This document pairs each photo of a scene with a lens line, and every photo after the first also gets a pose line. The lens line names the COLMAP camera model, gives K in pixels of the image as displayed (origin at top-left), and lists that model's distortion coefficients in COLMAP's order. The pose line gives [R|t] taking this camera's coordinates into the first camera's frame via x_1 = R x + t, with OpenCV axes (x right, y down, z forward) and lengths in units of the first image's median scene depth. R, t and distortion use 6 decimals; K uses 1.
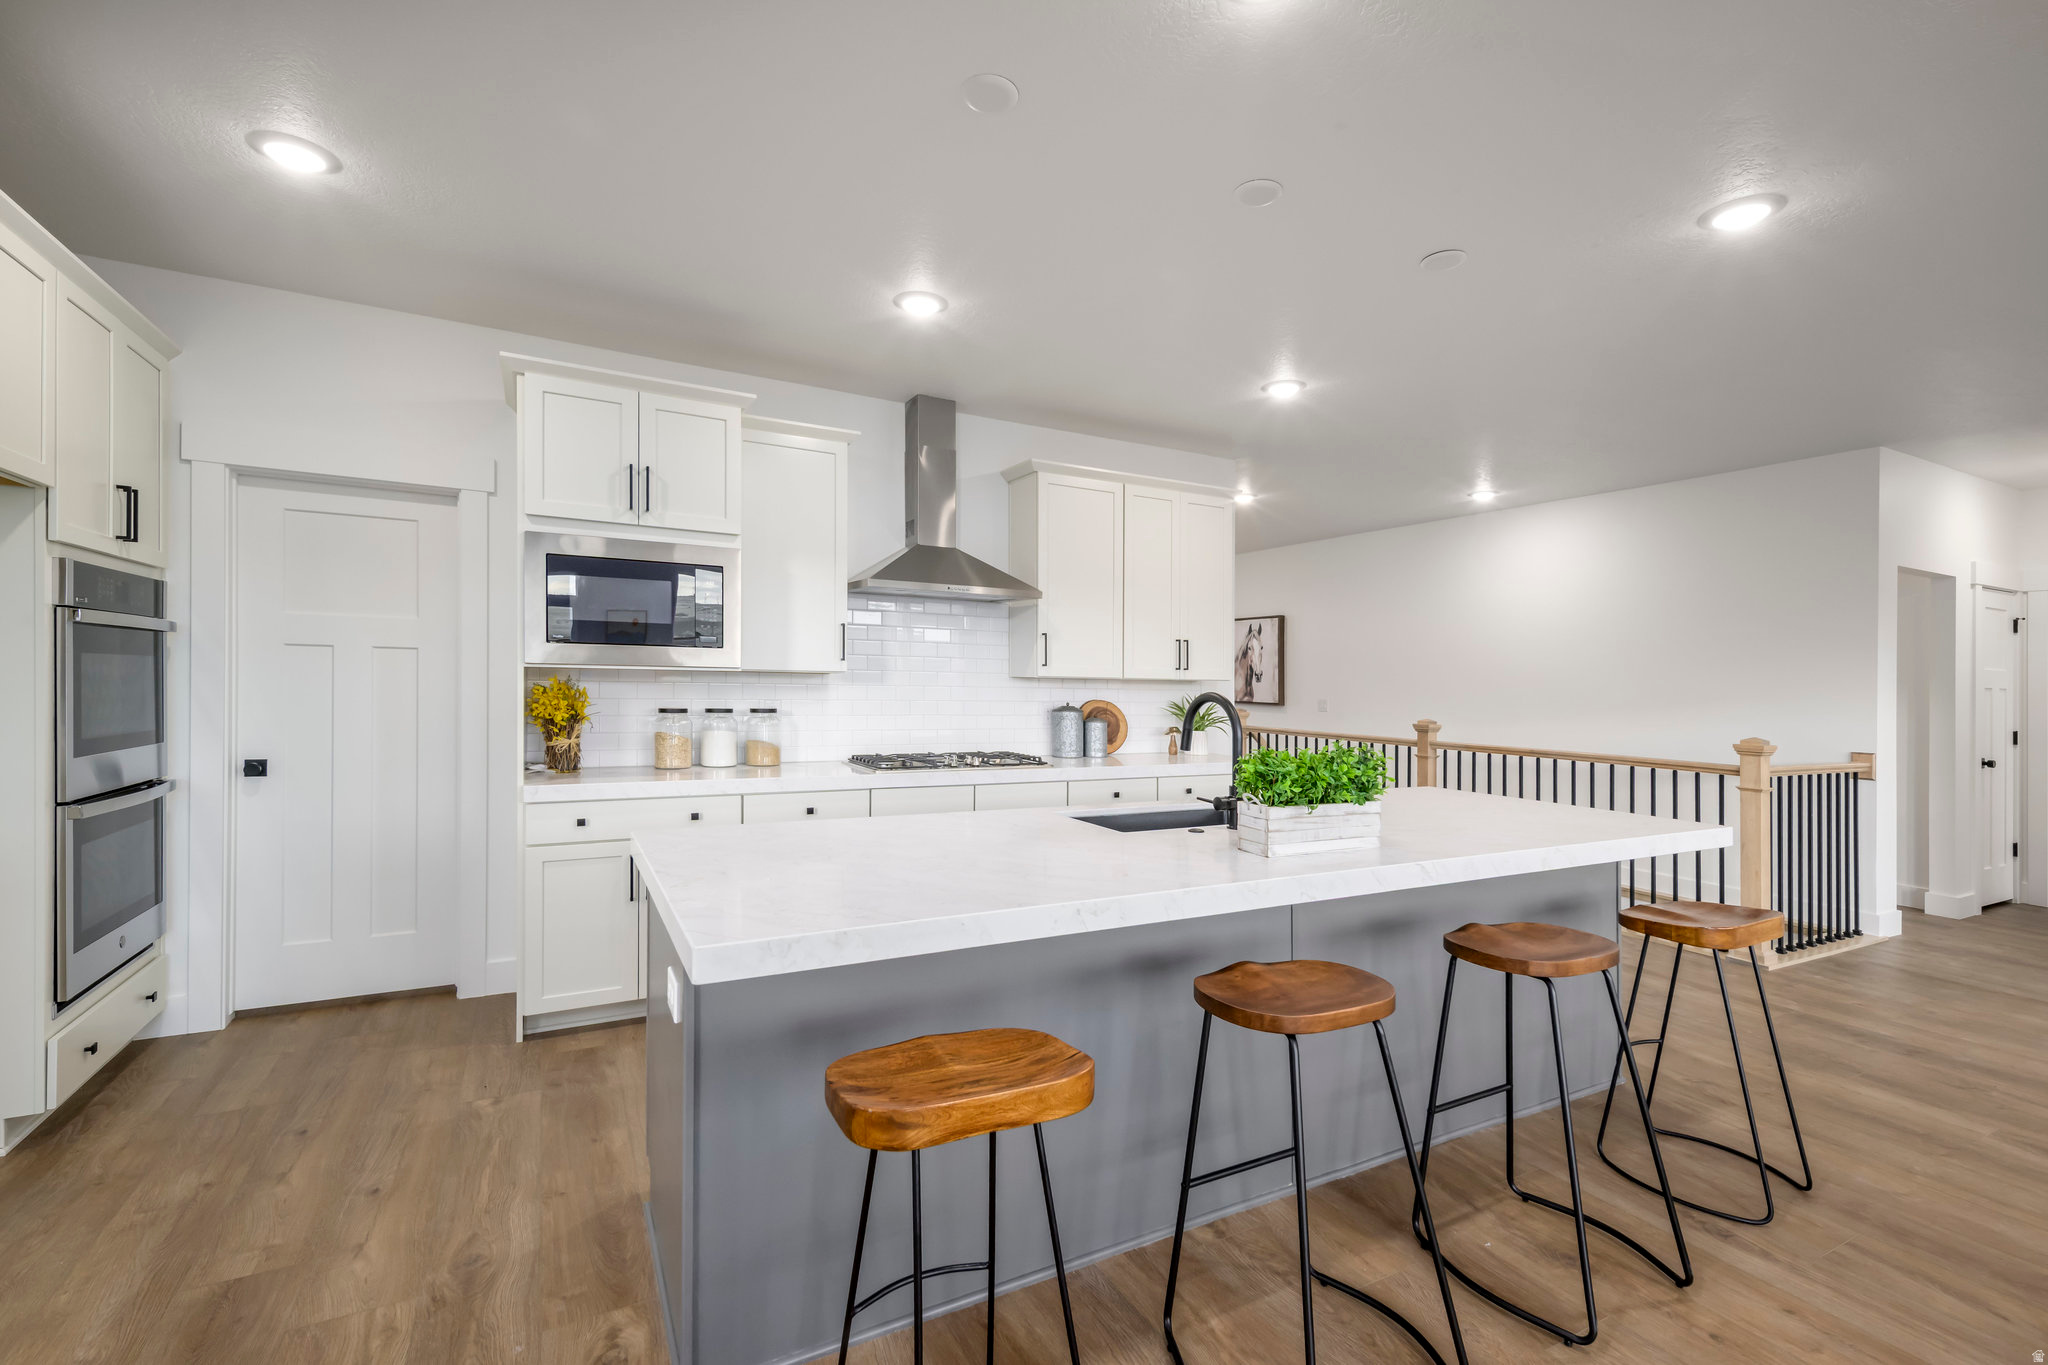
lens RADIAL K [[891.2, 0, 1031.5], [0, 891.2, 676.6], [0, 0, 1]] dist [0.009435, 0.000155]
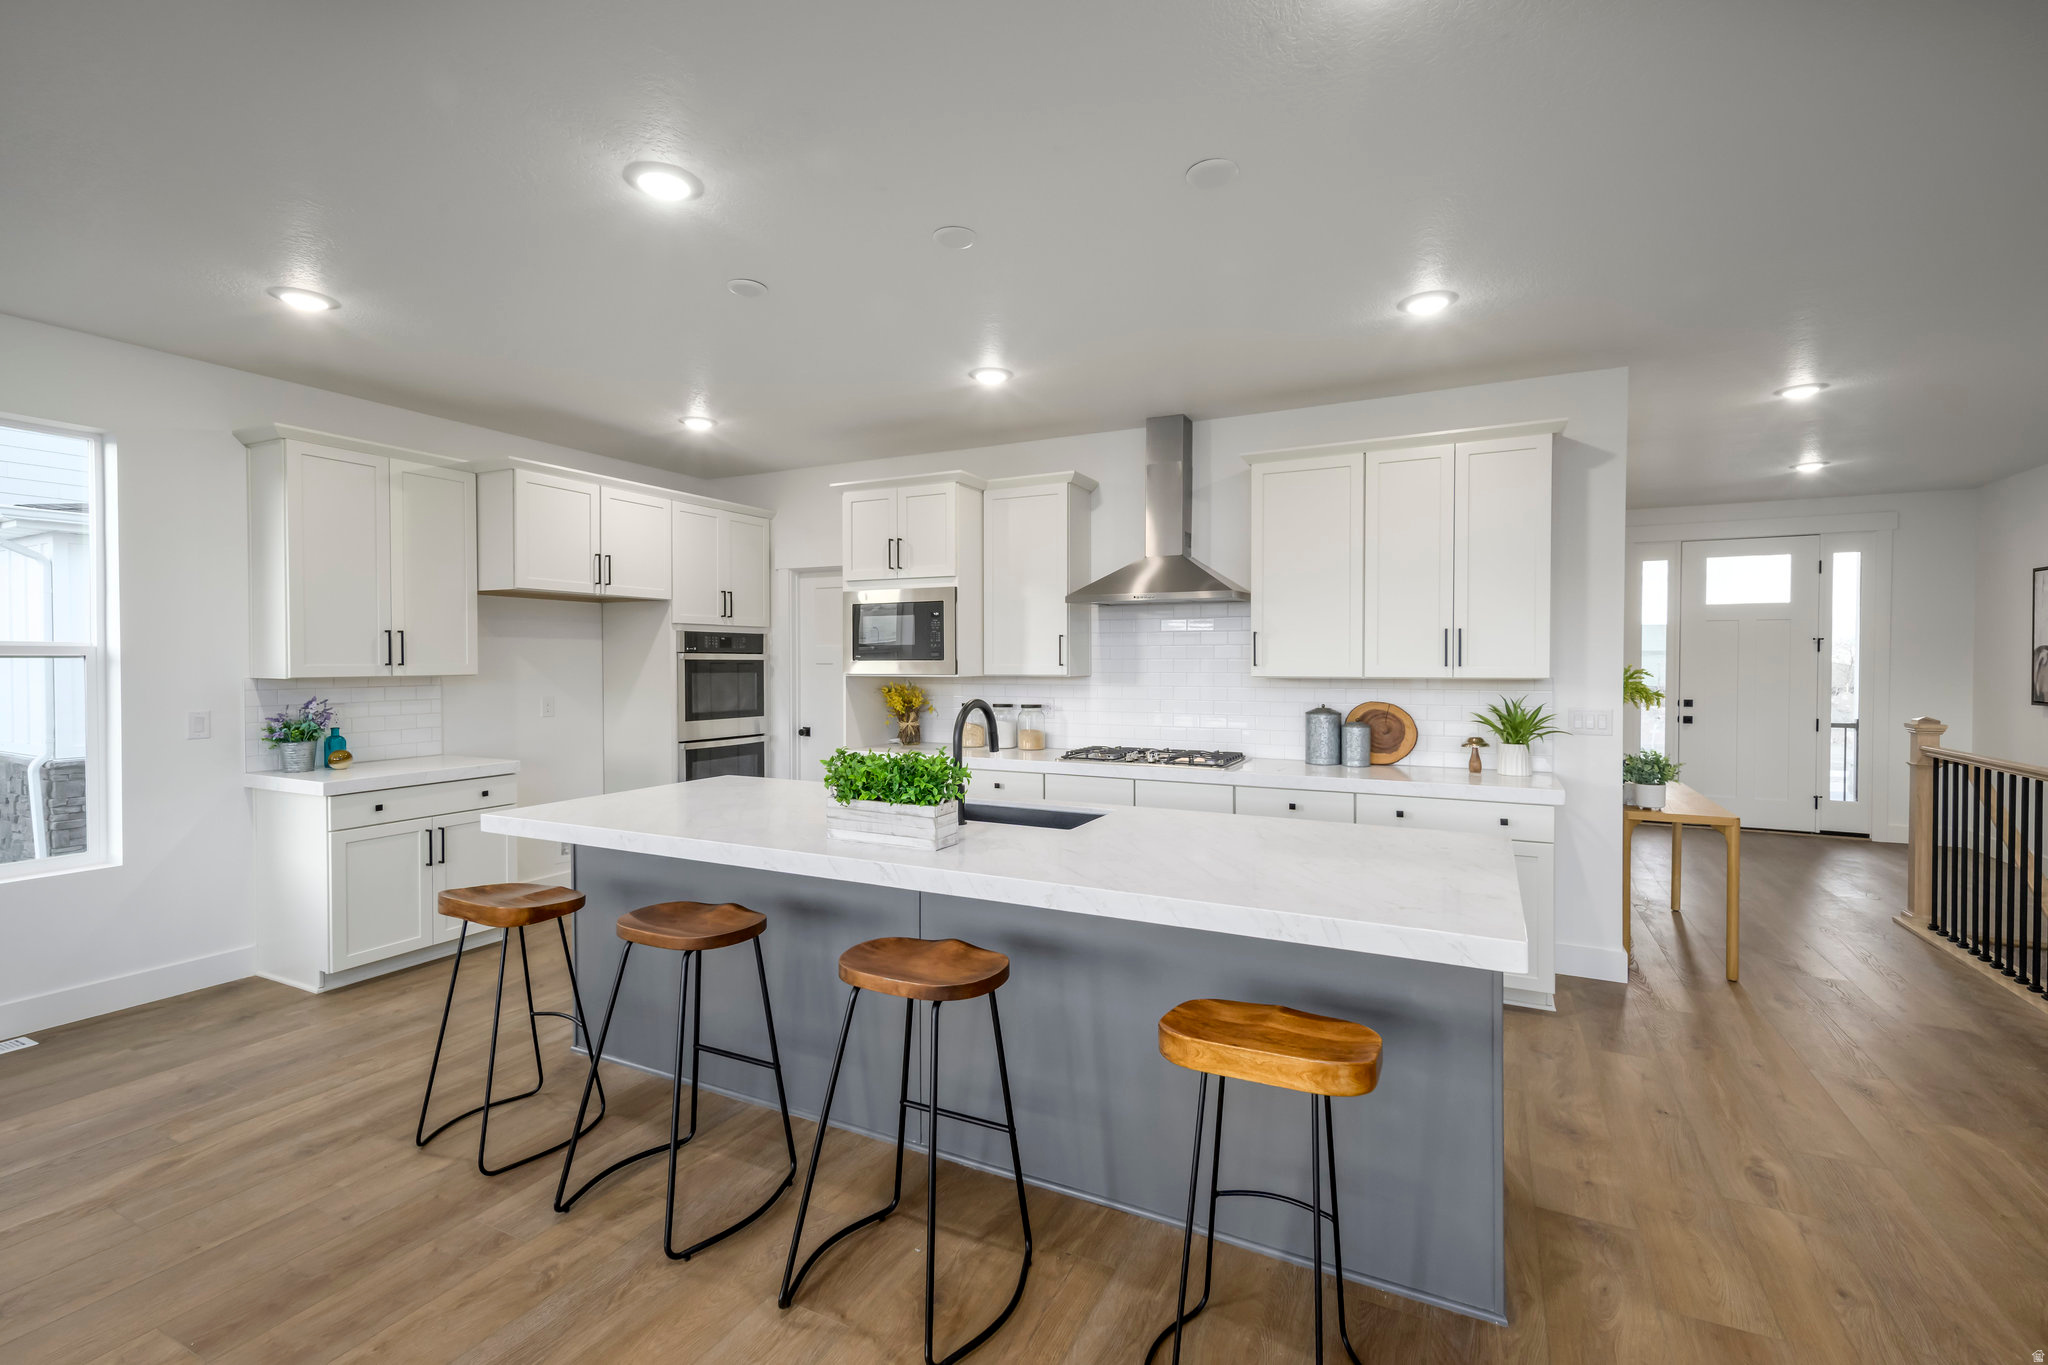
lens RADIAL K [[891.2, 0, 1045.6], [0, 891.2, 681.3], [0, 0, 1]] dist [0.009435, 0.000155]
pose [[0.575262, -0.002368, -0.817966, 0.705408], [0.015383, 0.999850, 0.007925, -0.006867], [0.817825, -0.017142, 0.575212, 0.272737]]
